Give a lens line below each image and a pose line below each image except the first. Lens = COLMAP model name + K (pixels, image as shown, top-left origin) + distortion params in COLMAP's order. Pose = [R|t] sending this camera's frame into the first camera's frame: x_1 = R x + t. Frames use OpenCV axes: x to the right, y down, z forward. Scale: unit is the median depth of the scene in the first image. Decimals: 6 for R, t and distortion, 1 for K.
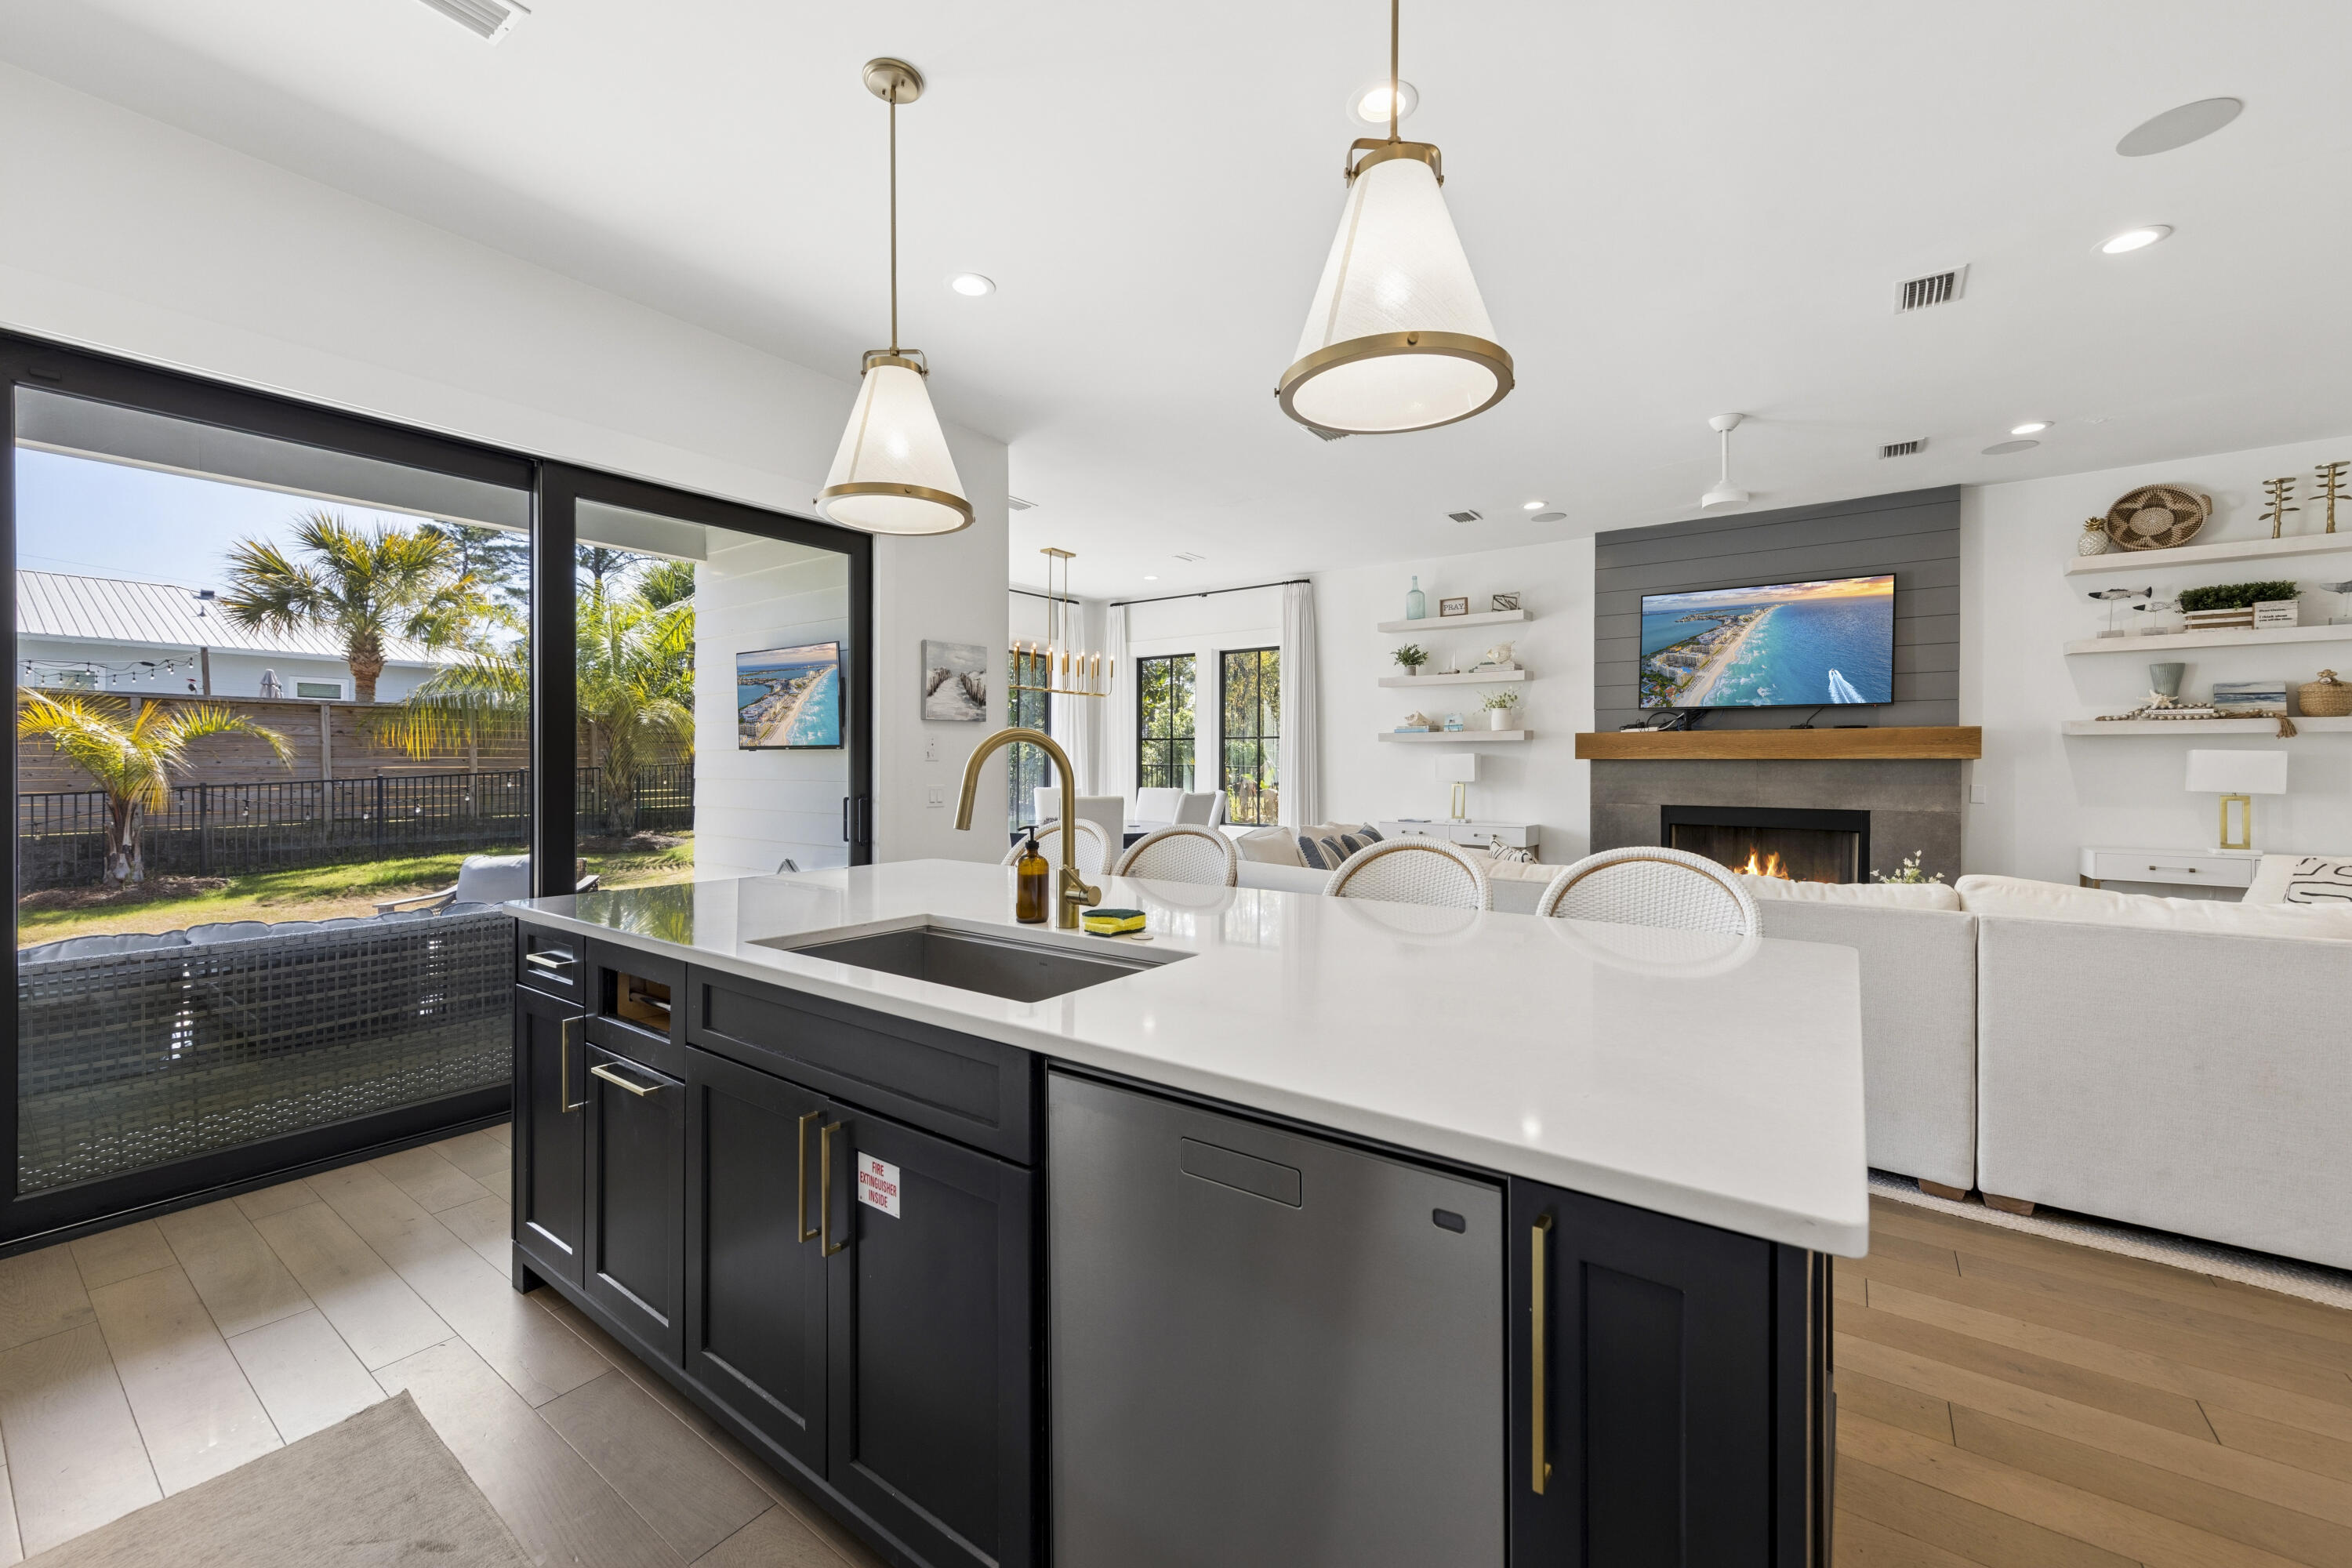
lens RADIAL K [[925.7, 0, 1167.7], [0, 925.7, 766.4], [0, 0, 1]] dist [0.004000, 0.000363]
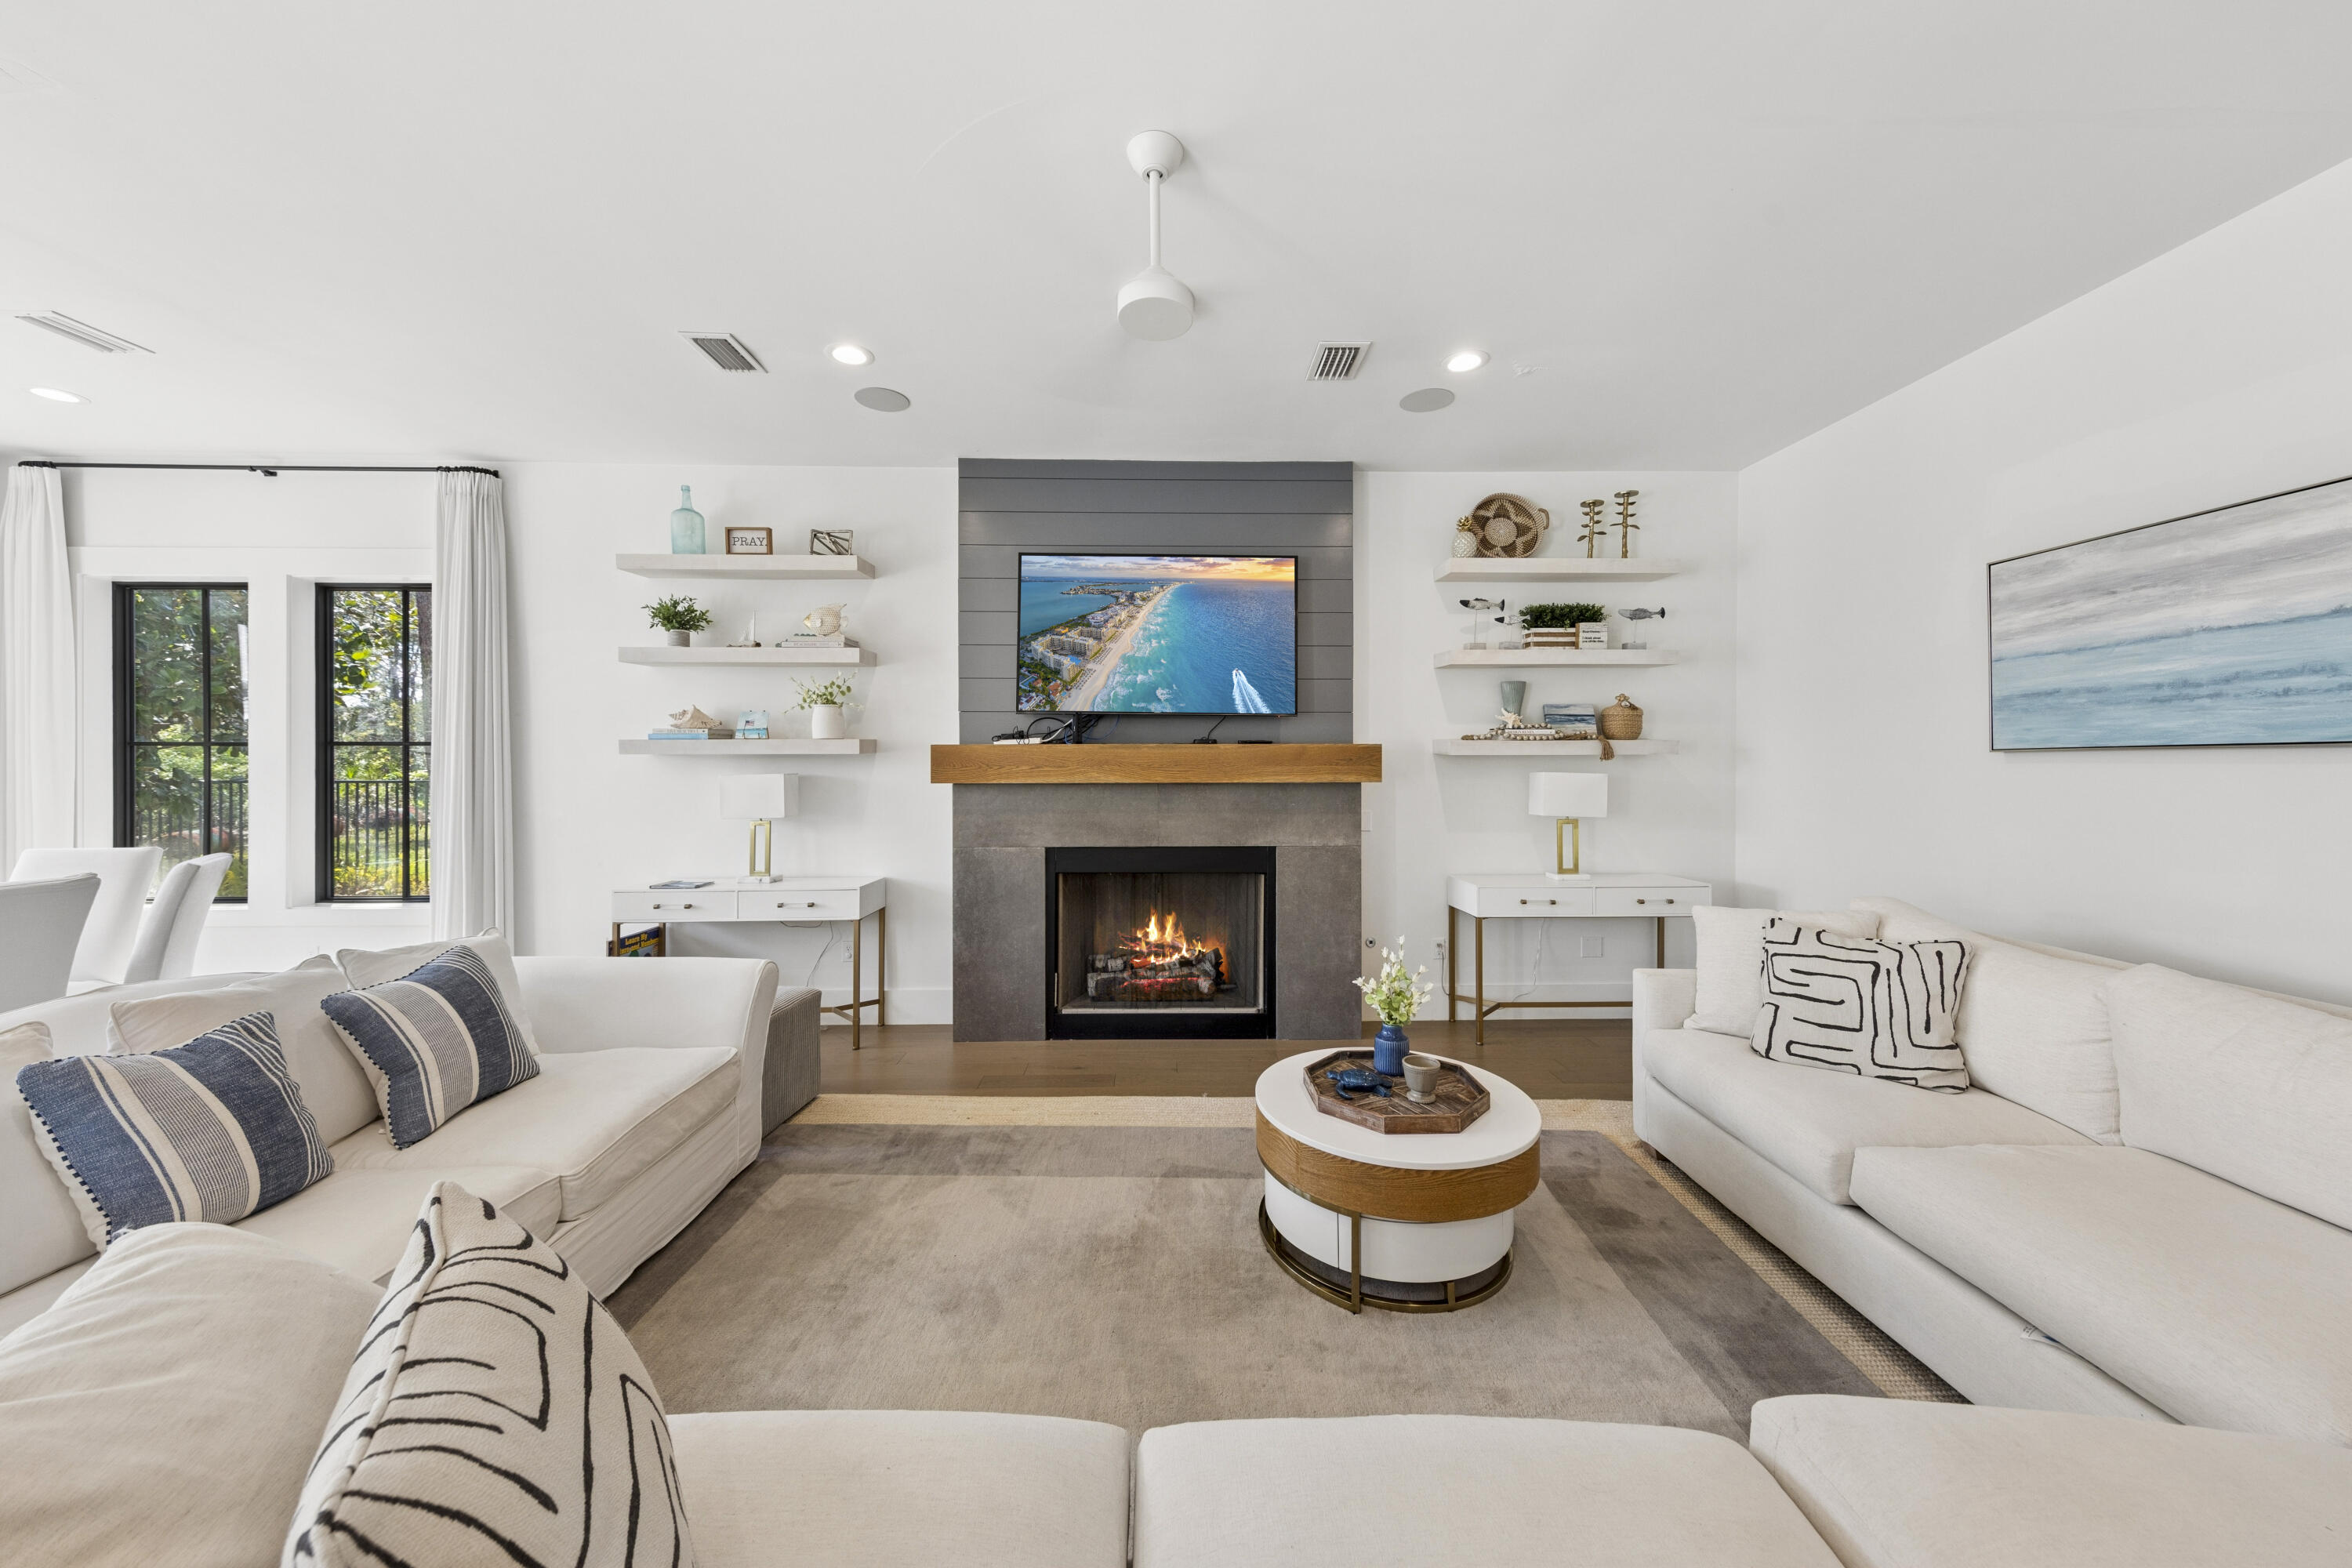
lens RADIAL K [[796.8, 0, 1171.9], [0, 796.8, 767.0], [0, 0, 1]] dist [0.008030, -0.000167]
pose [[0.793207, -0.004142, 0.608938, 0.261006], [0.005398, 0.999985, -0.000230, -0.021379], [-0.608928, 0.003470, 0.793218, 0.500524]]
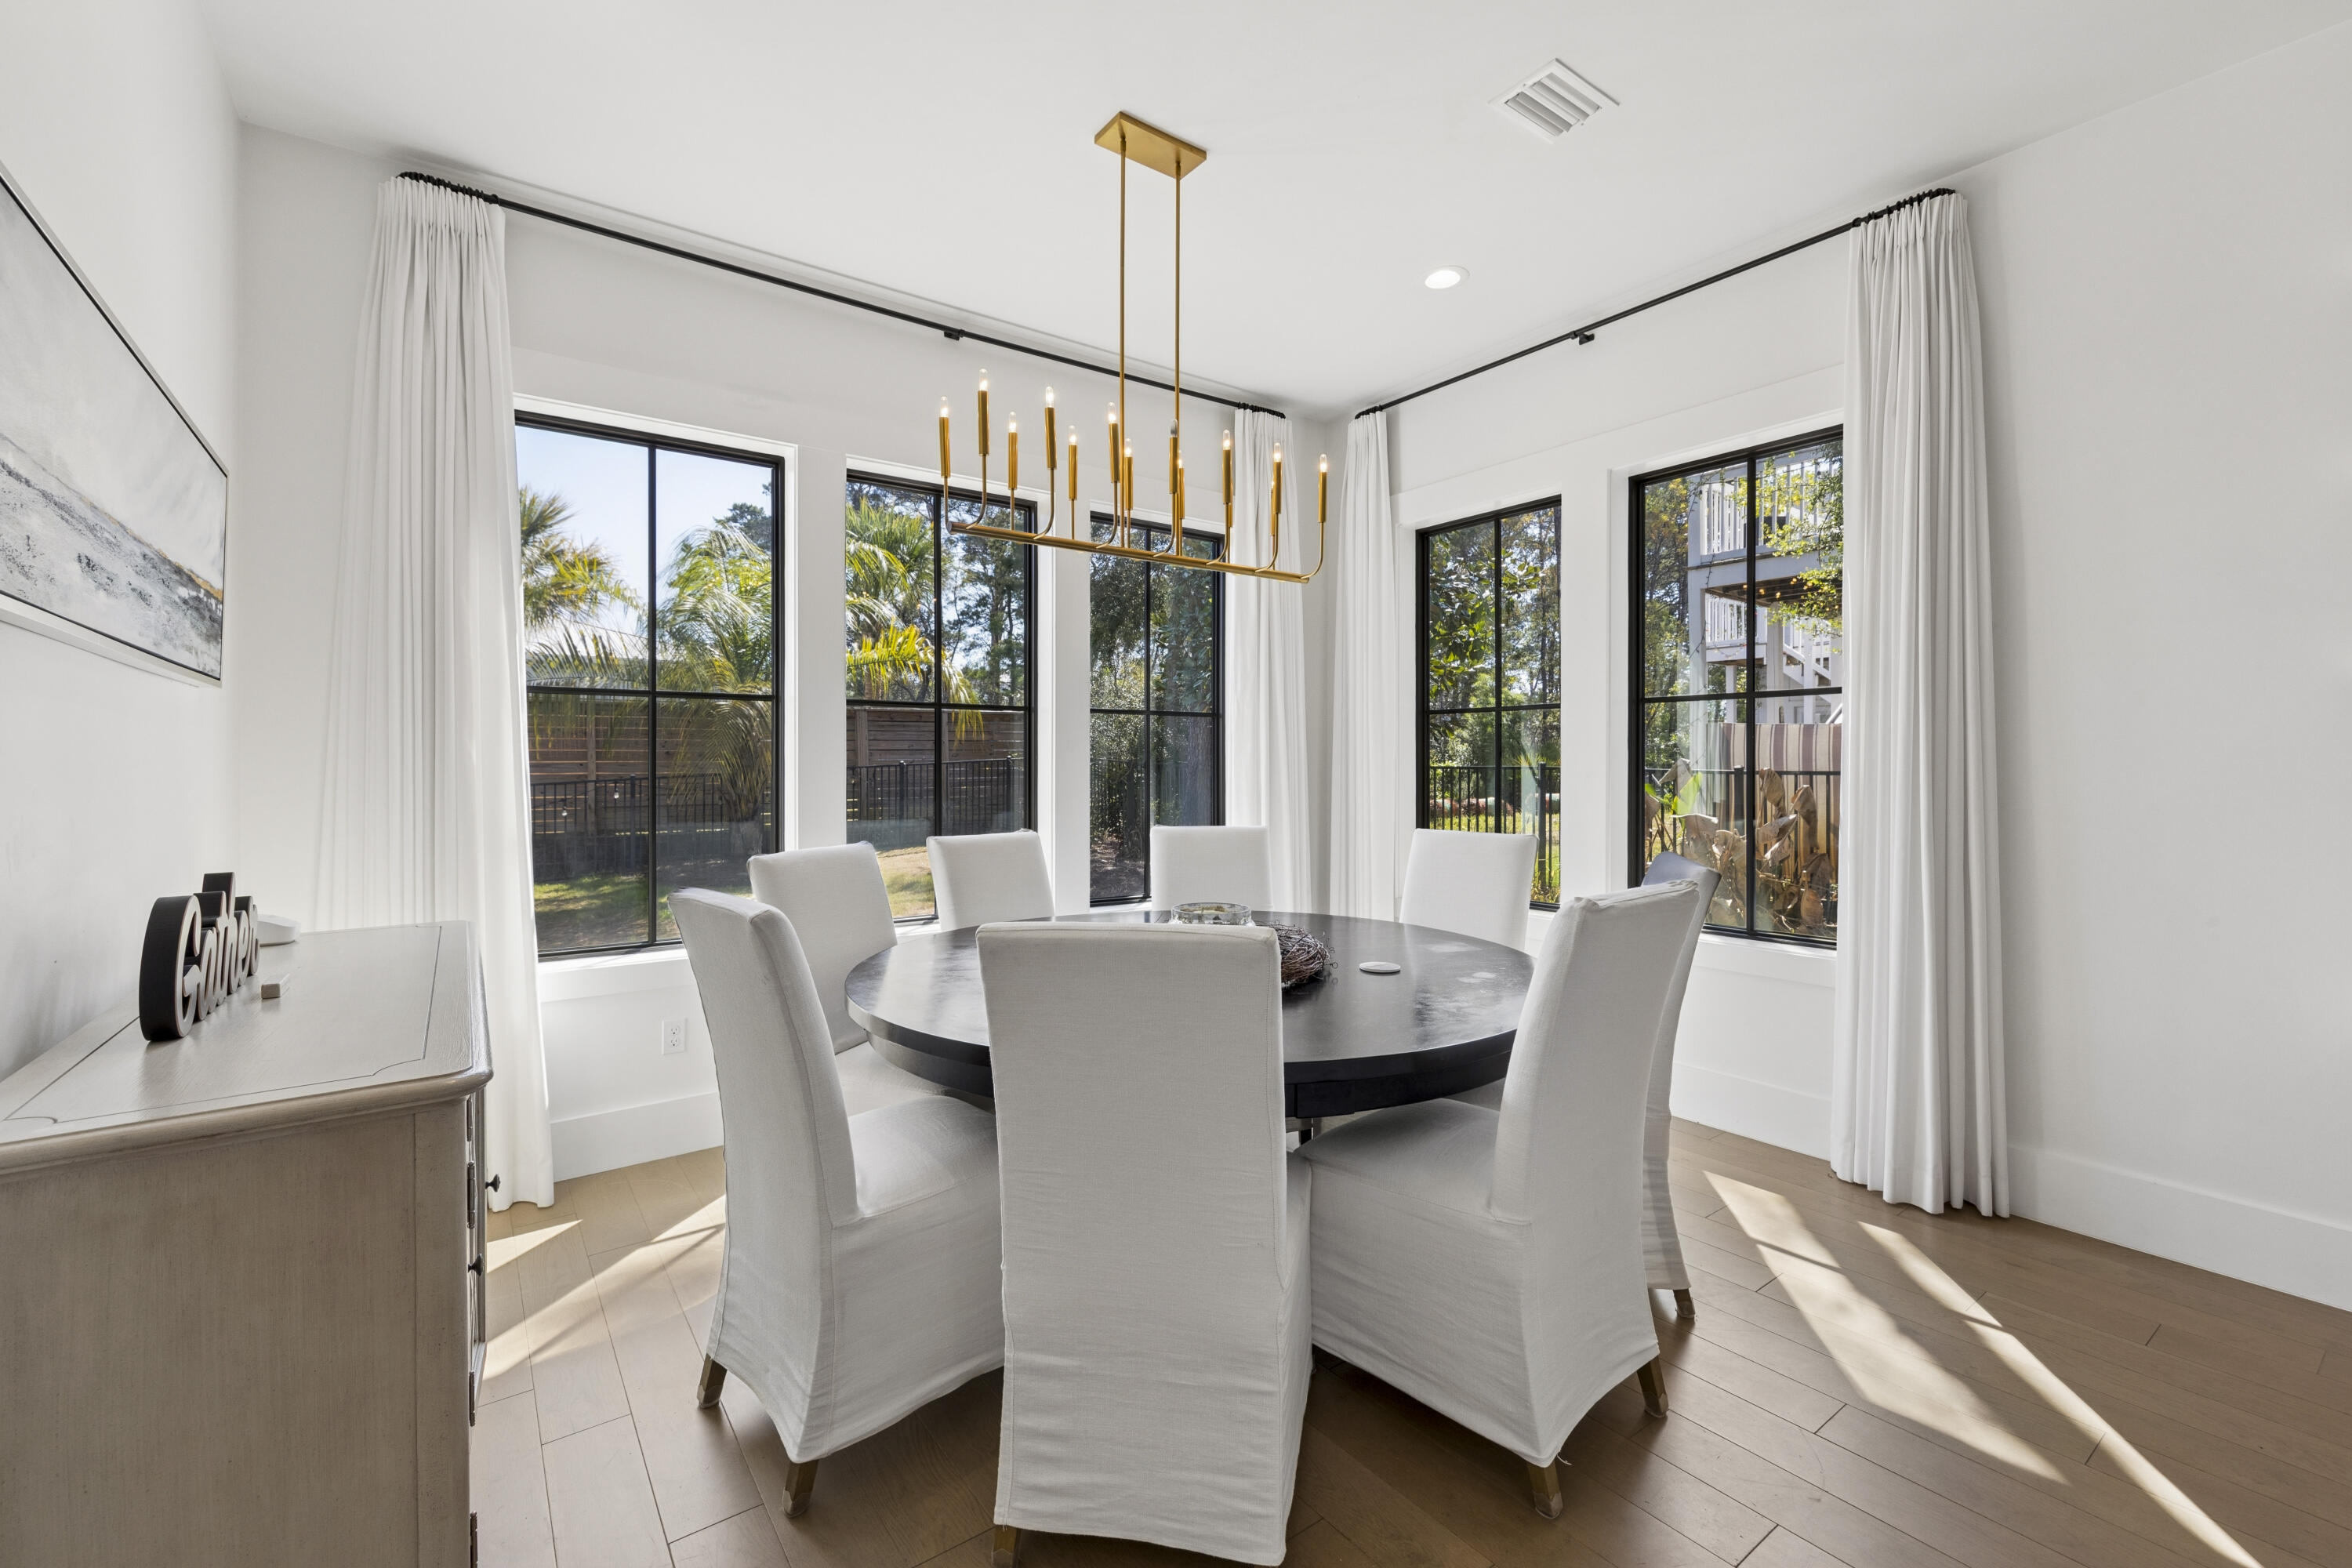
lens RADIAL K [[991.1, 0, 1176.0], [0, 991.1, 784.0], [0, 0, 1]] dist [-0.000223, 0.000081]
pose [[0.954242, 0.000184, -0.299036, -0.001944], [0.005357, 0.999829, 0.017712, -0.005925], [0.298988, -0.018503, 0.954077, 0.847201]]
